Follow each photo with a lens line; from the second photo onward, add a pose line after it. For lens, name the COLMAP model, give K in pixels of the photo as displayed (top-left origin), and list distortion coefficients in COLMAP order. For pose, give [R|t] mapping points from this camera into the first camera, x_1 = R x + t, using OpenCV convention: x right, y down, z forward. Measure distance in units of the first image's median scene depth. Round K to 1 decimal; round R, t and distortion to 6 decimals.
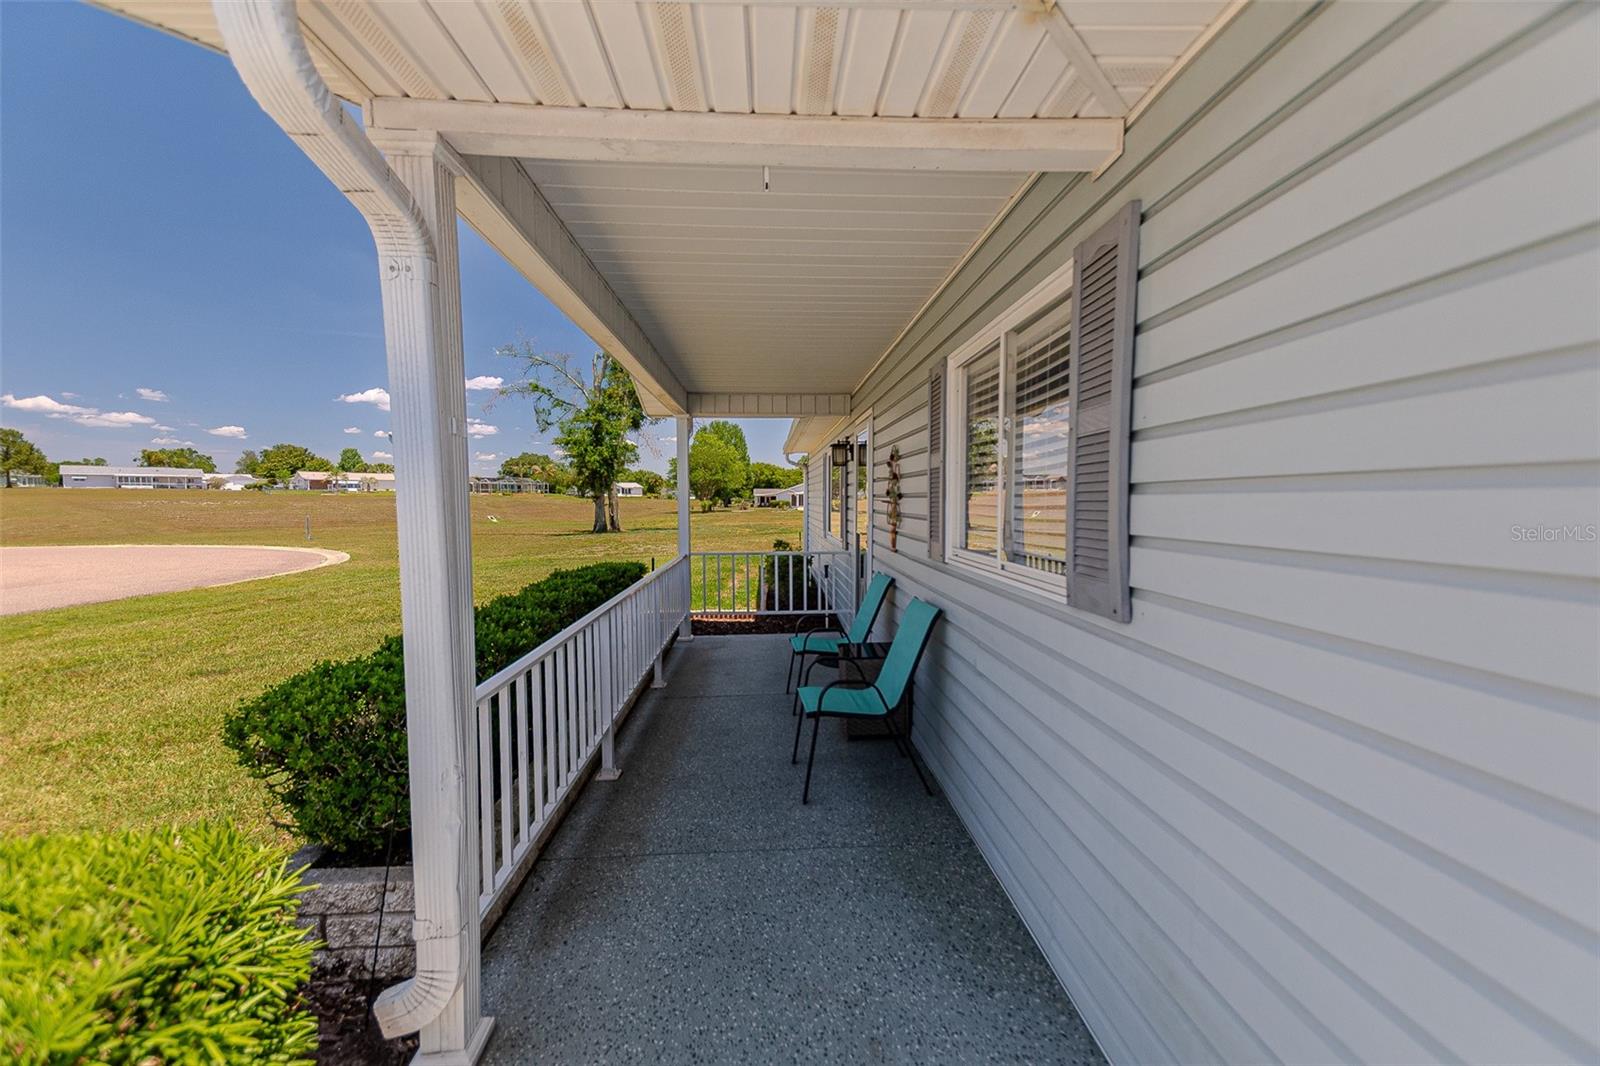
lens RADIAL K [[681.5, 0, 800.0], [0, 681.5, 533.0], [0, 0, 1]] dist [0.049223, 0.000217]
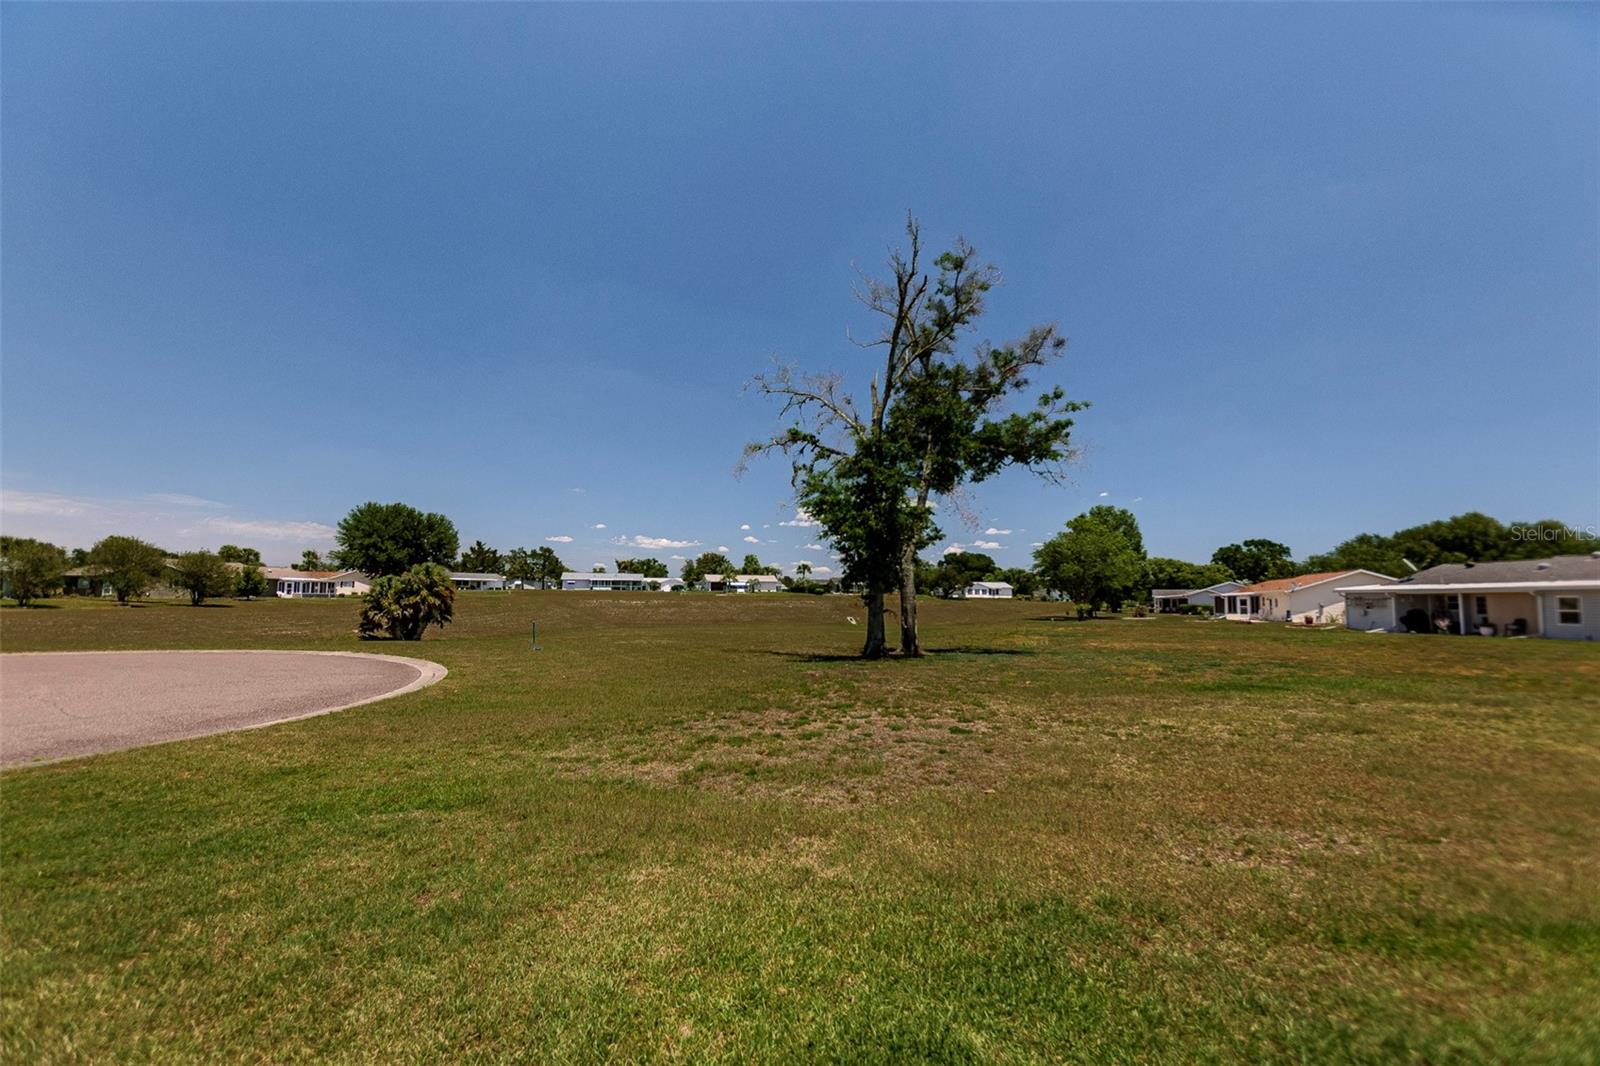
lens RADIAL K [[699.1, 0, 800.0], [0, 699.1, 533.0], [0, 0, 1]] dist [-0.000125, 0.000025]
pose [[0.862570, -0.040354, -0.504326, -0.016219], [-0.033465, 0.990080, -0.136459, -0.009198], [0.504830, 0.134583, 0.852663, 0.178437]]
